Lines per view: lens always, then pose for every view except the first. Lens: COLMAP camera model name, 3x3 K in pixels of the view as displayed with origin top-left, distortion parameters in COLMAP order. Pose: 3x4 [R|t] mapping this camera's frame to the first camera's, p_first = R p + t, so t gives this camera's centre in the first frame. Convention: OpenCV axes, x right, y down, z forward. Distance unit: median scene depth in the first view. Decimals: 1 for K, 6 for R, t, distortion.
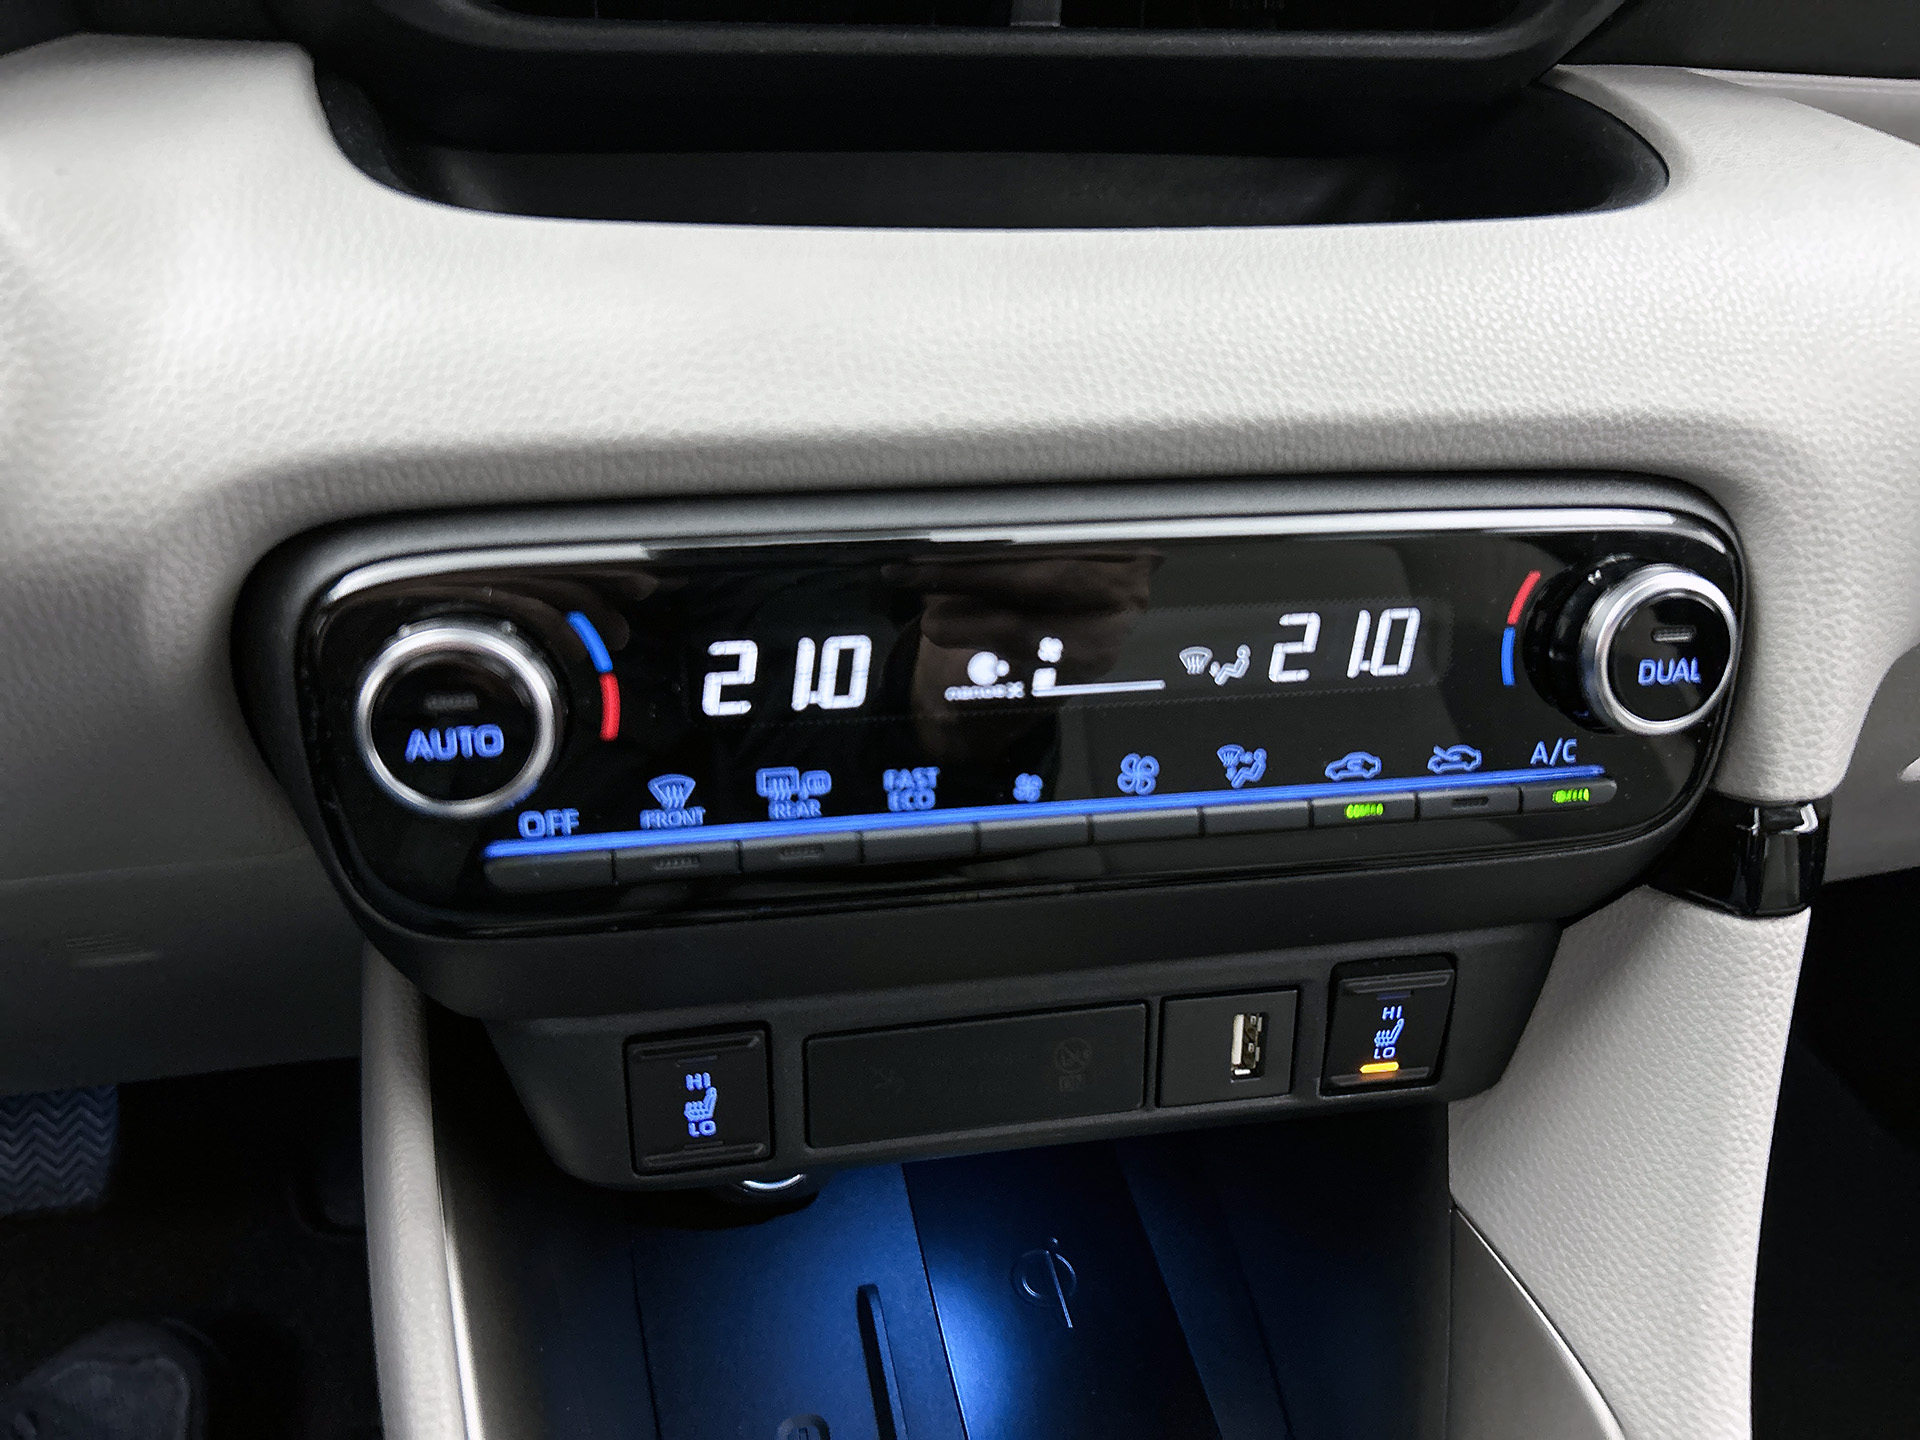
lens RADIAL K [[1453.6, 0, 960.5], [0, 1453.6, 719.9], [0, 0, 1]] dist [0.019186, 0.006104]
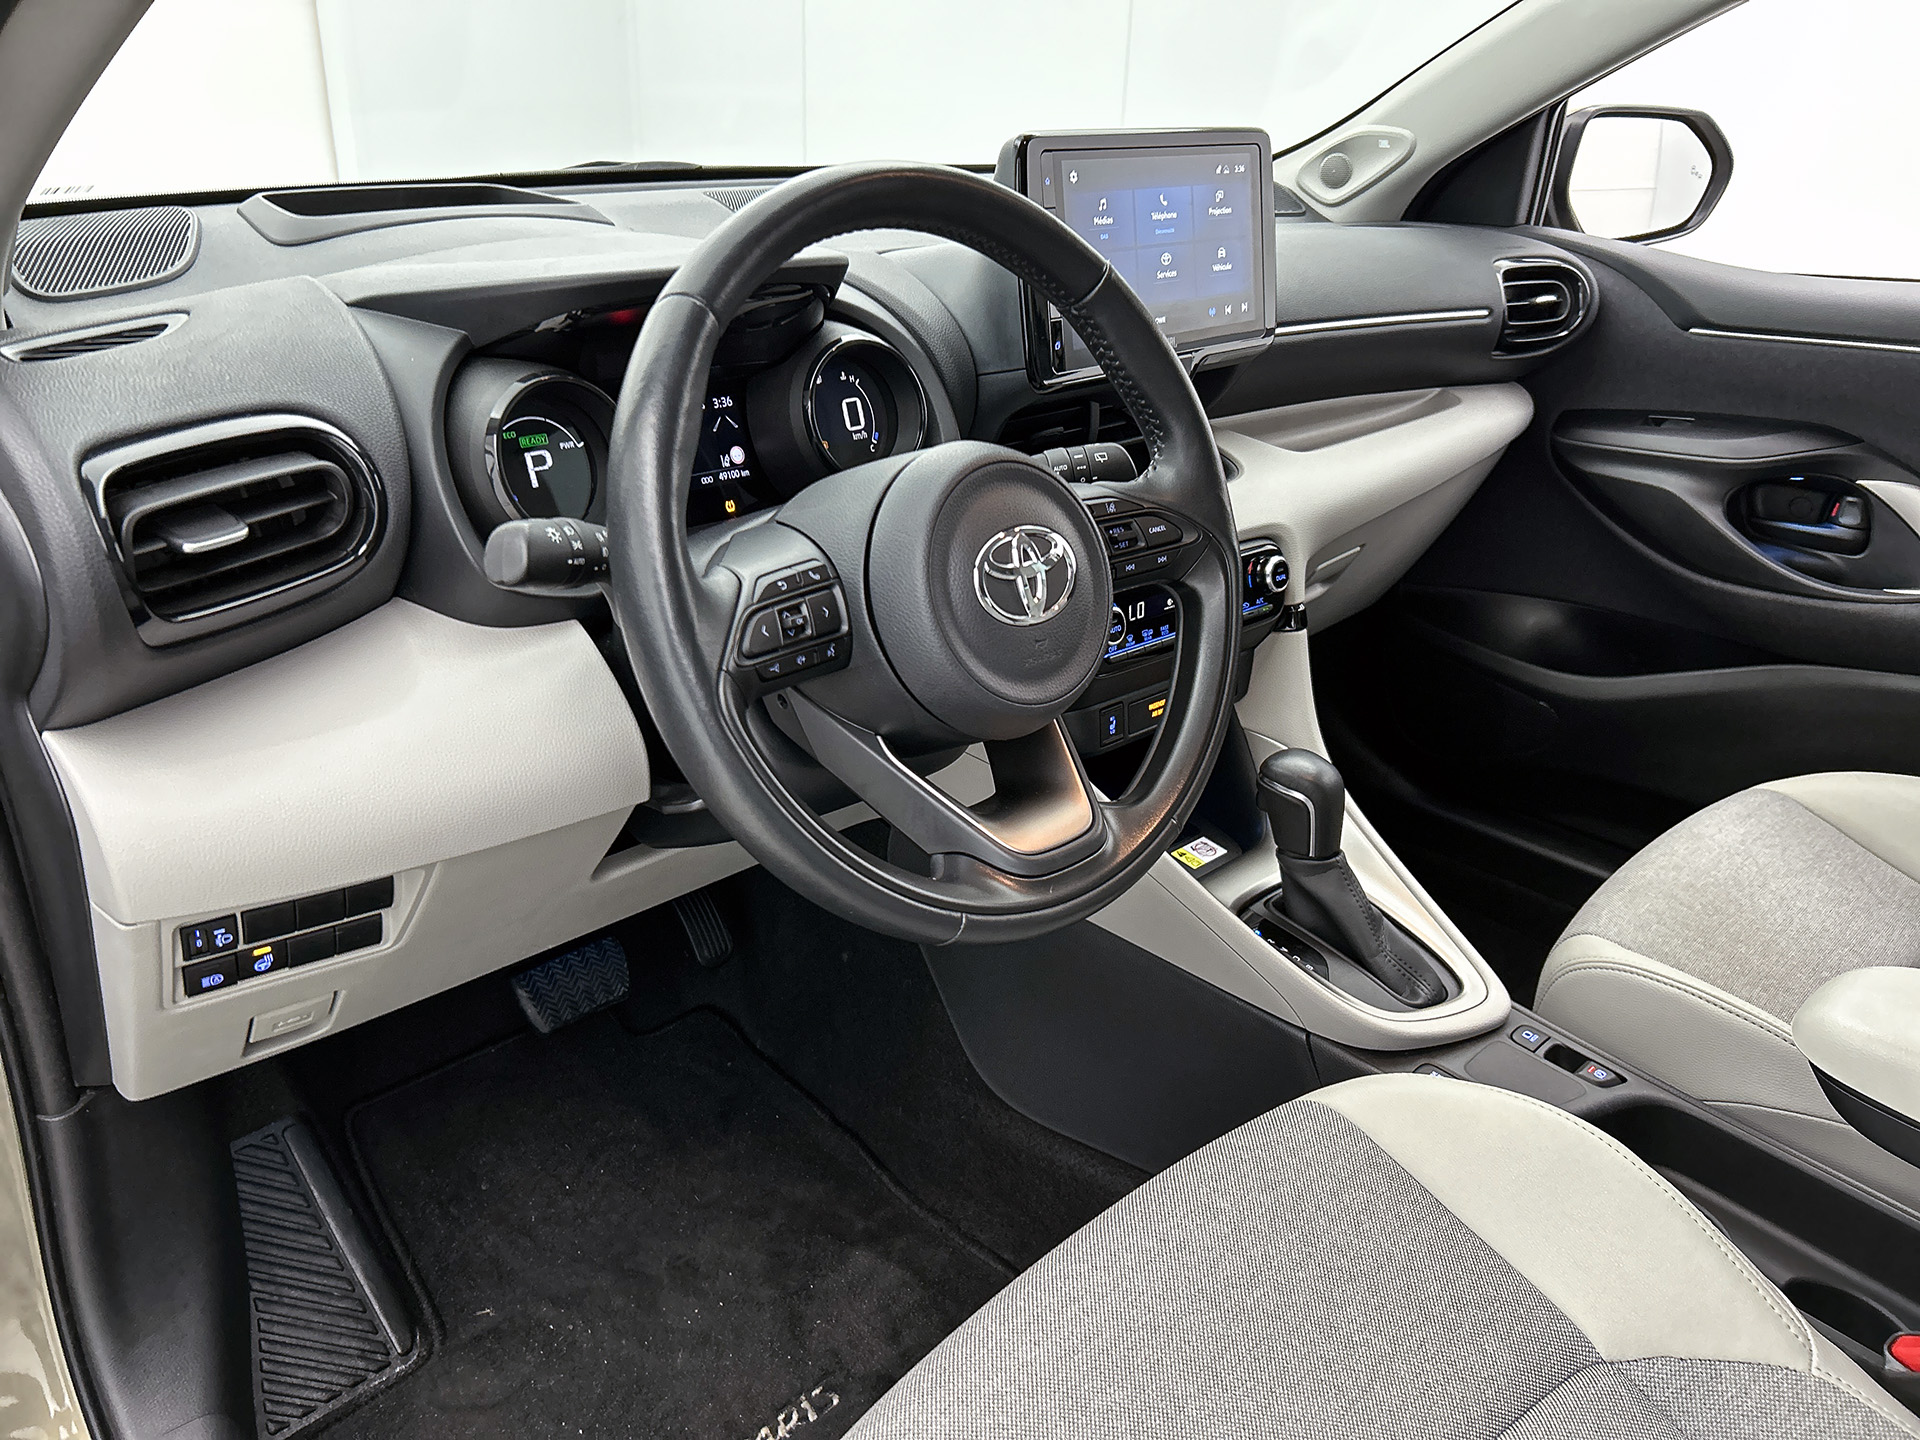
lens RADIAL K [[1453.6, 0, 957.0], [0, 1453.6, 725.2], [0, 0, 1]] dist [0.019186, 0.006104]
pose [[0.855205, -0.218443, 0.470007, -2.669228], [0.238832, 0.970918, 0.016680, 0.098345], [-0.459982, 0.097988, 0.882505, -2.583658]]
